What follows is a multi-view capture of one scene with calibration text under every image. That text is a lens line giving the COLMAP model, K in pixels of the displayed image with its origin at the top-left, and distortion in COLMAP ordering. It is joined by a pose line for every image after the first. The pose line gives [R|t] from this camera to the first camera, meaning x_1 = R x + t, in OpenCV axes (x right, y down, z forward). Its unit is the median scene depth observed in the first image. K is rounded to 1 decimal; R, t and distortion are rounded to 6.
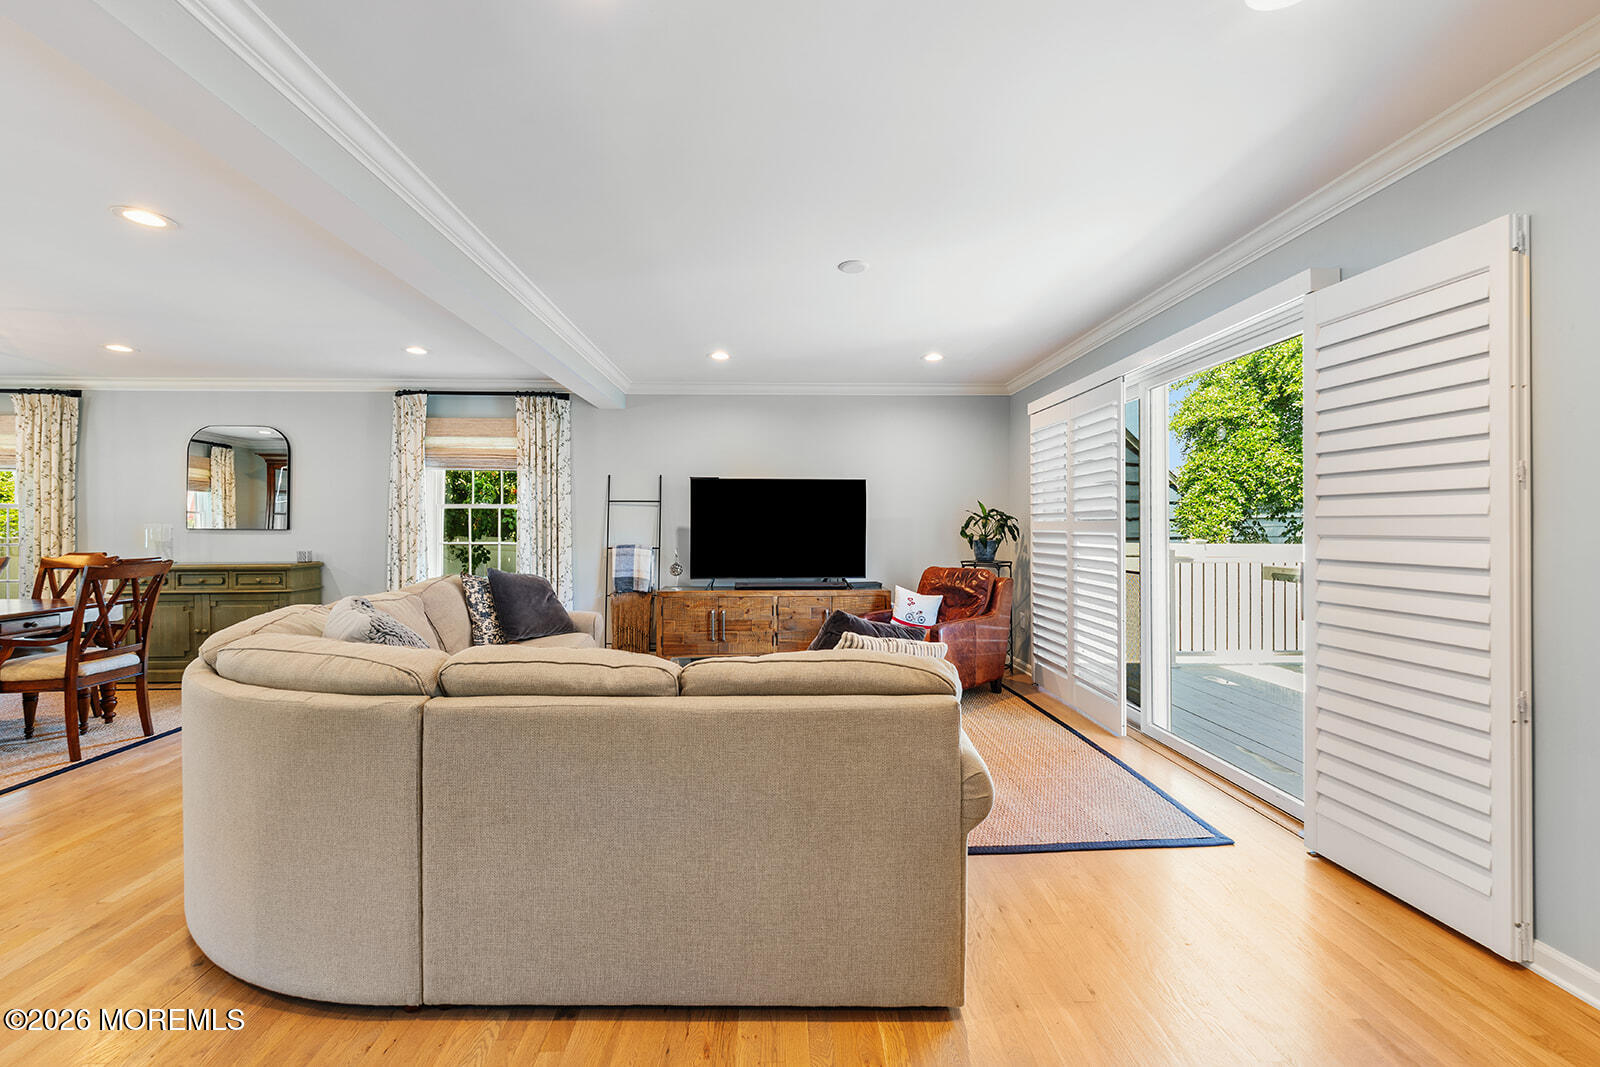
lens RADIAL K [[629.1, 0, 799.2], [0, 629.1, 522.1], [0, 0, 1]] dist [-0.002052, -0.000395]
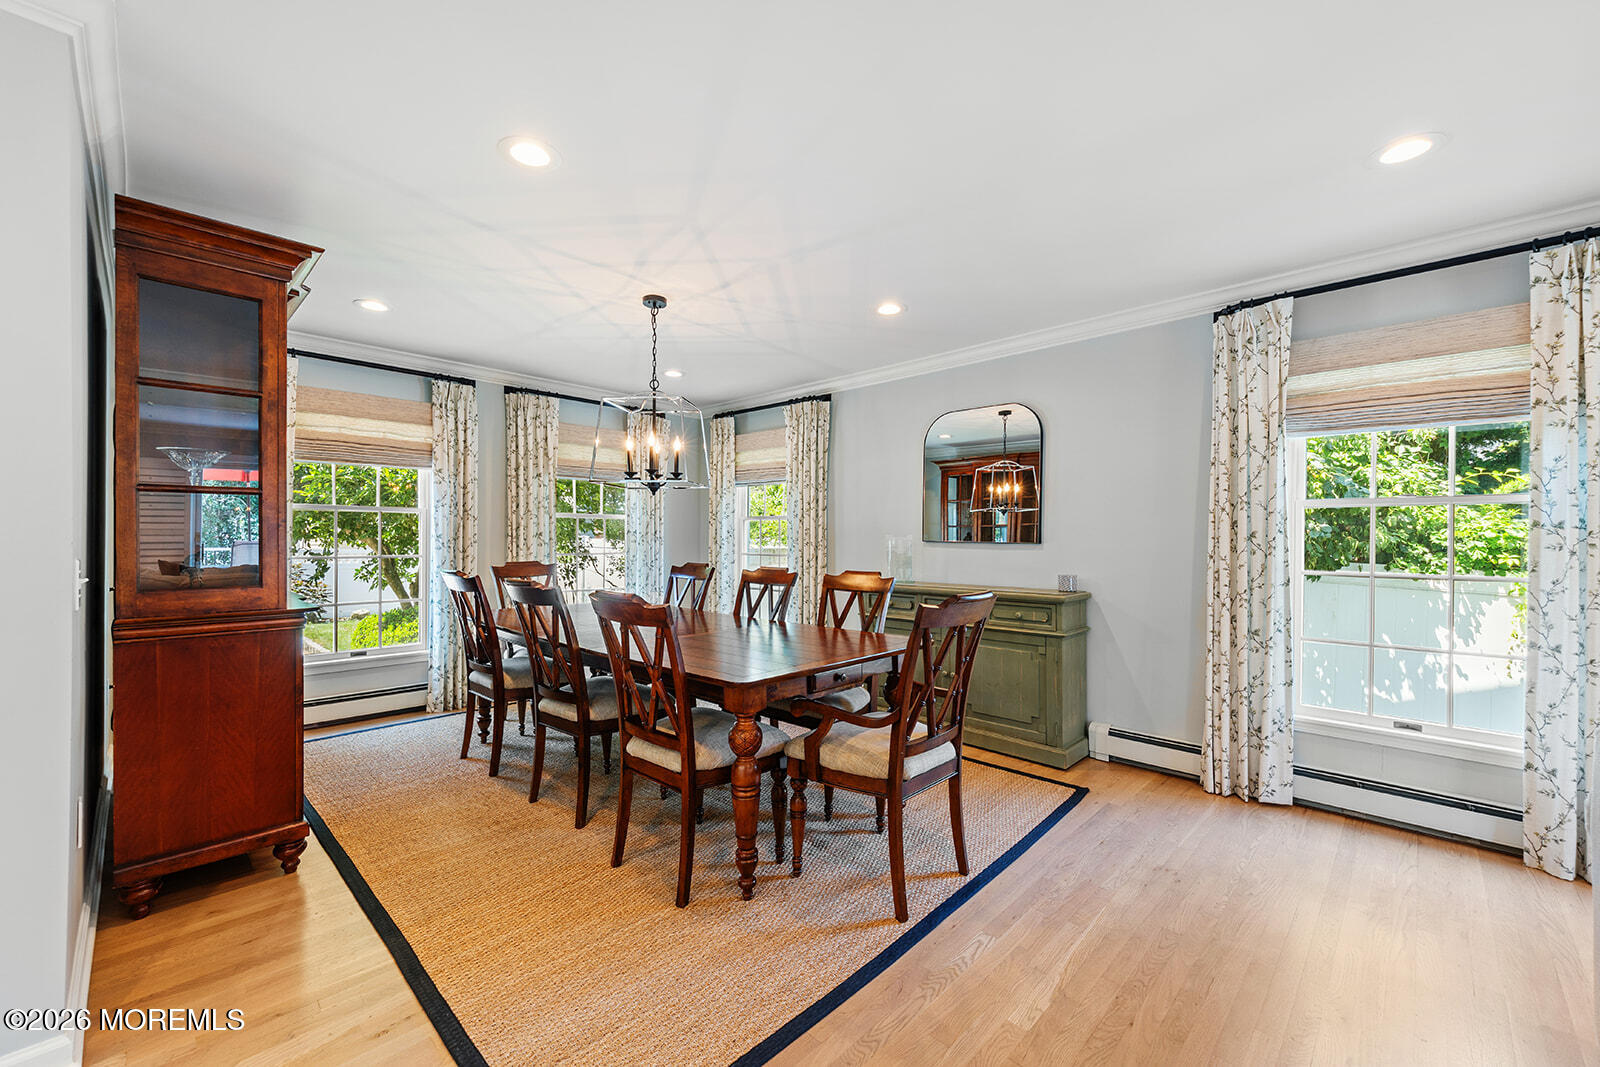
lens RADIAL K [[629.1, 0, 802.8], [0, 629.1, 537.0], [0, 0, 1]] dist [-0.002052, -0.000395]
pose [[0.686562, 0.003507, -0.727063, -0.489073], [-0.002210, 0.999994, 0.002736, 0.003109], [0.727068, -0.000272, 0.686565, 0.320974]]
